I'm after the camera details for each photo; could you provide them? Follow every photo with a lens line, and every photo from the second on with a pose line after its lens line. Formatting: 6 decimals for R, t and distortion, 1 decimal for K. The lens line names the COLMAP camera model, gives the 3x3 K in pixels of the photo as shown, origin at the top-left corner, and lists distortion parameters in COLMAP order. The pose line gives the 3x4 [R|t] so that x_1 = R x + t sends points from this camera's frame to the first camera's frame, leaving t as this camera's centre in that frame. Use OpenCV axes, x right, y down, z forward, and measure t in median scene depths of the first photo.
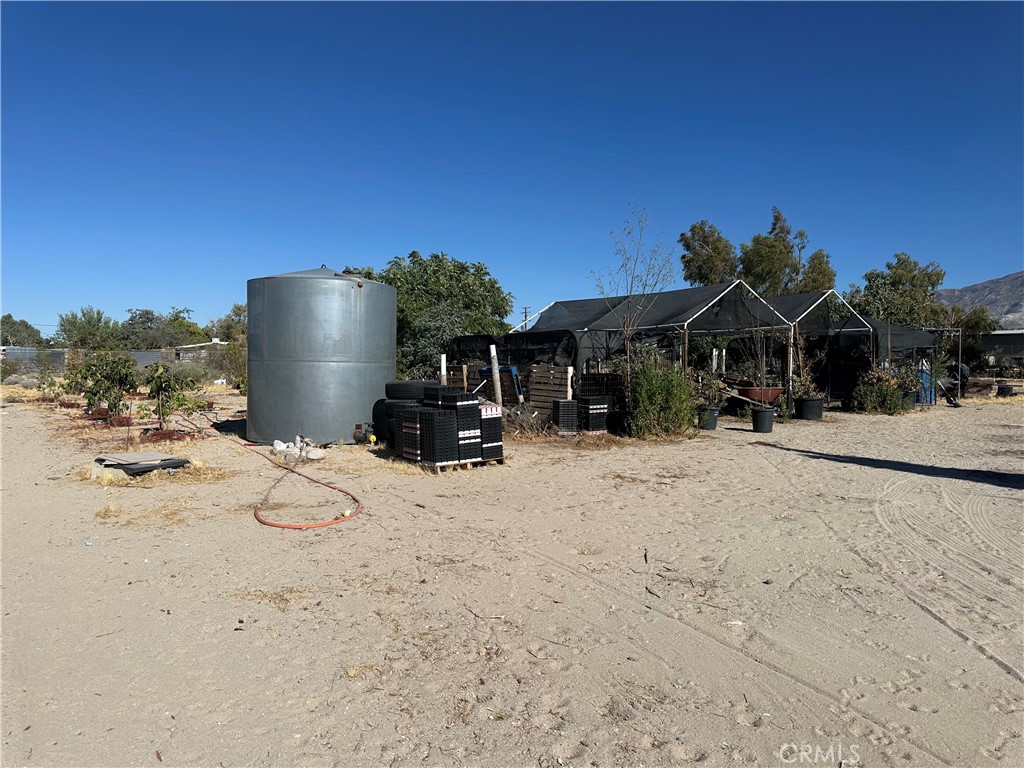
lens RADIAL K [[723.4, 0, 521.4], [0, 723.4, 380.9], [0, 0, 1]] dist [0.045082, -0.060161]
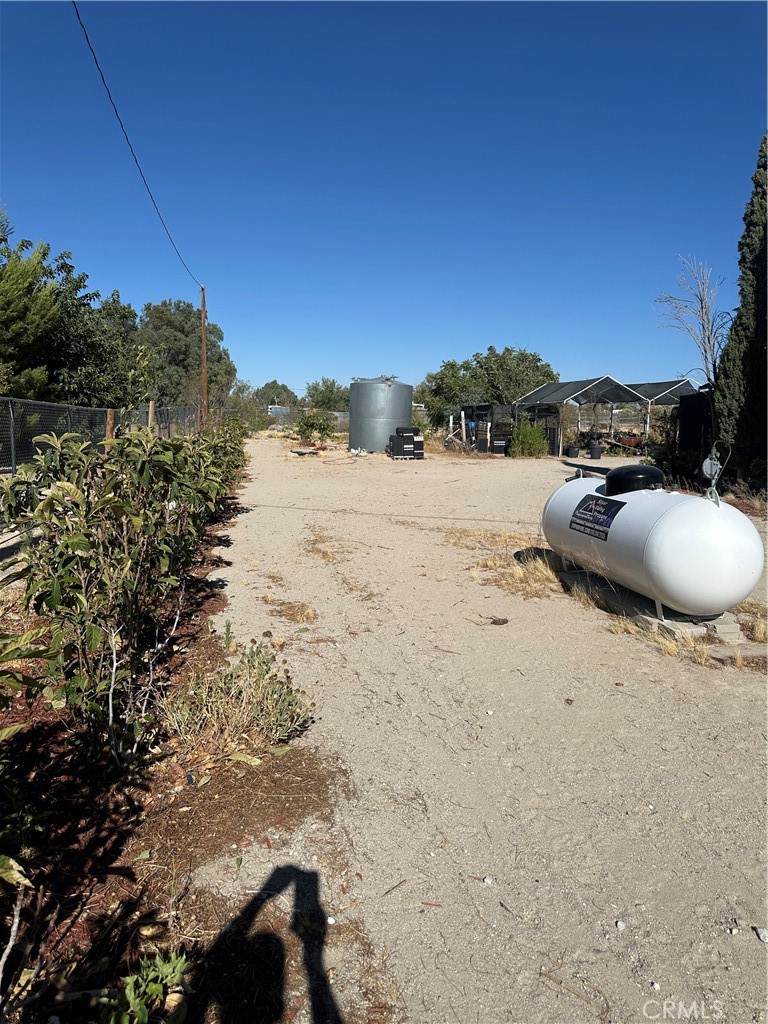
lens RADIAL K [[723.4, 0, 377.4], [0, 723.4, 515.9], [0, 0, 1]] dist [0.045082, -0.060161]
pose [[0.889301, 0.074717, -0.451178, 0.746804], [-0.028322, 0.993668, 0.108731, 0.029657], [0.456445, -0.083917, 0.885786, -1.016011]]
